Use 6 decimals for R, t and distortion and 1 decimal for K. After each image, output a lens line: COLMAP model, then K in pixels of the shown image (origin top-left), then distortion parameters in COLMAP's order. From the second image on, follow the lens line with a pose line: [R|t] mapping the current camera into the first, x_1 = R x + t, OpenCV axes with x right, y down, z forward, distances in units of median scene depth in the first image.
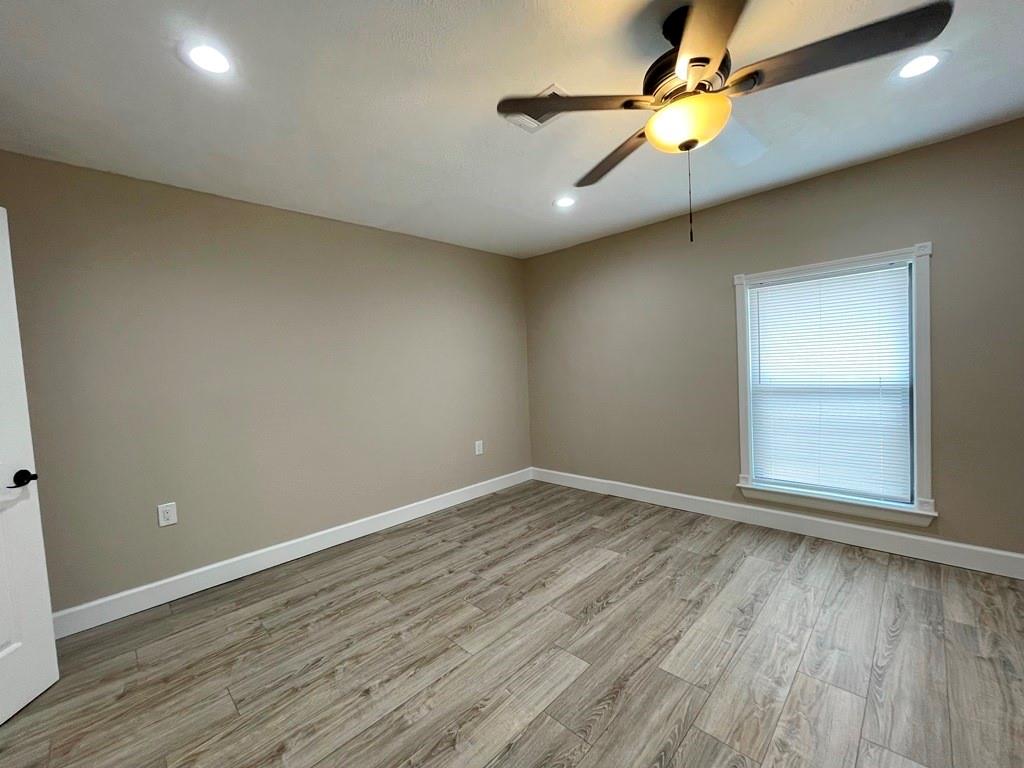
lens RADIAL K [[415.3, 0, 505.3], [0, 415.3, 382.9], [0, 0, 1]] dist [-0.003204, 0.001024]
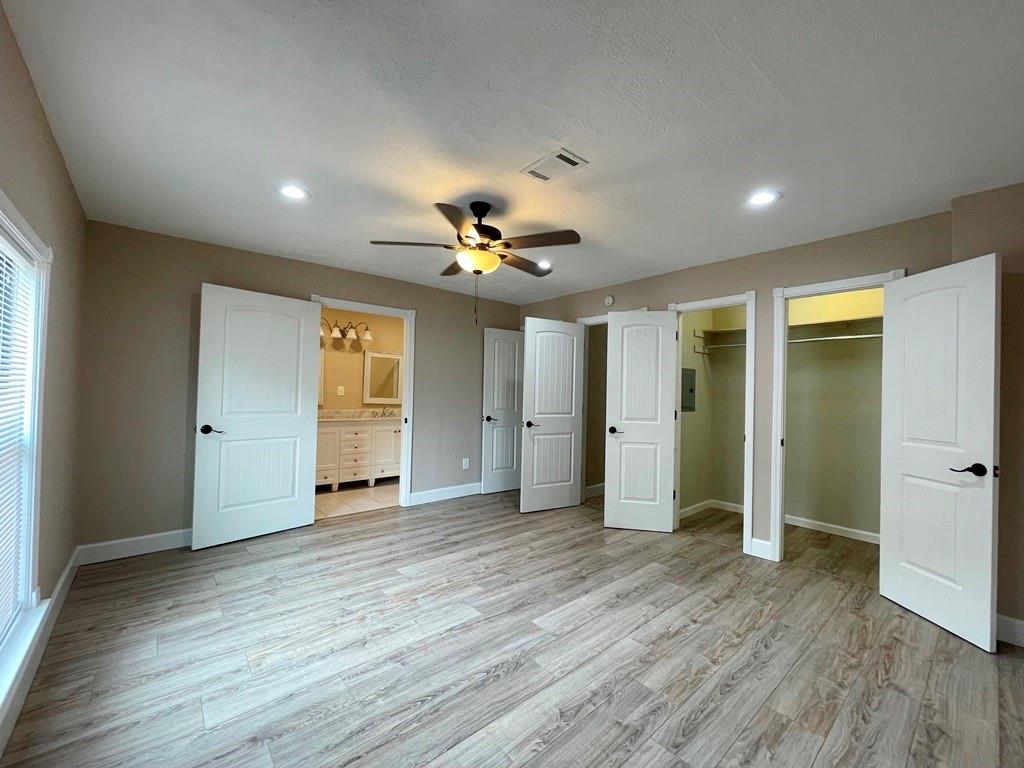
lens RADIAL K [[415.3, 0, 520.1], [0, 415.3, 389.0], [0, 0, 1]] dist [-0.003204, 0.001024]
pose [[-0.998510, 0.028320, 0.046639, 0.133841], [0.030078, 0.998846, 0.037445, -0.086385], [-0.045525, 0.038792, -0.998210, 1.951160]]
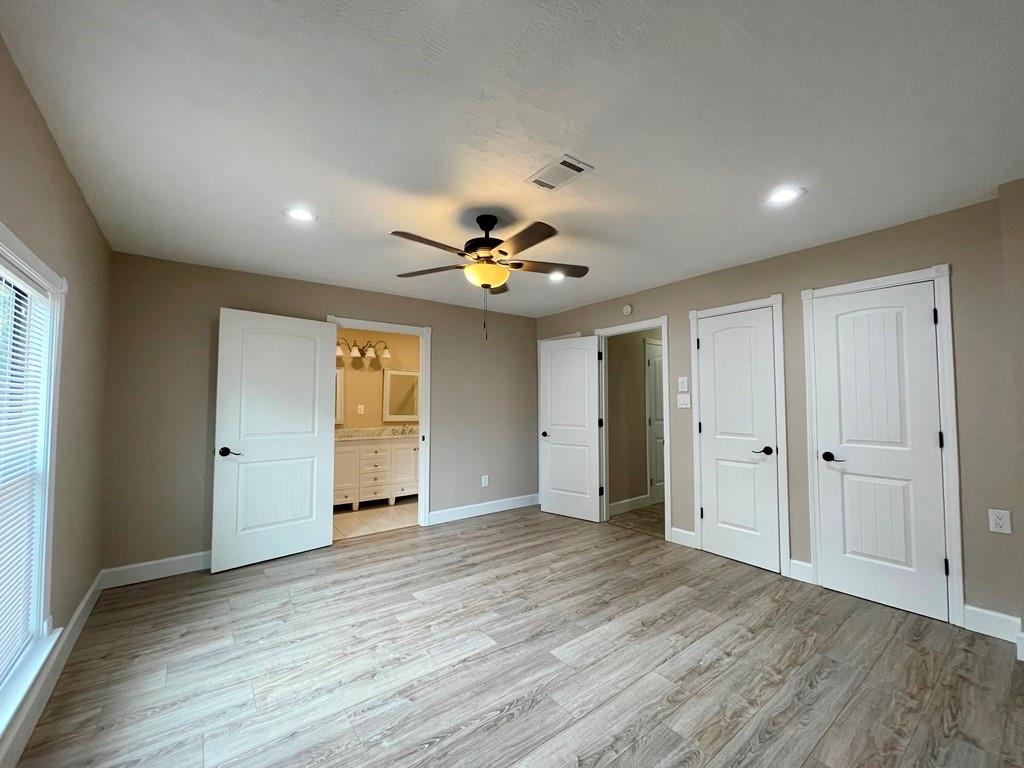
lens RADIAL K [[415.3, 0, 520.6], [0, 415.3, 388.6], [0, 0, 1]] dist [-0.003204, 0.001024]
pose [[-0.993062, 0.055165, 0.103849, 0.100782], [0.055726, 0.998443, 0.002505, -0.091443], [-0.103549, 0.008274, -0.994590, 1.904086]]
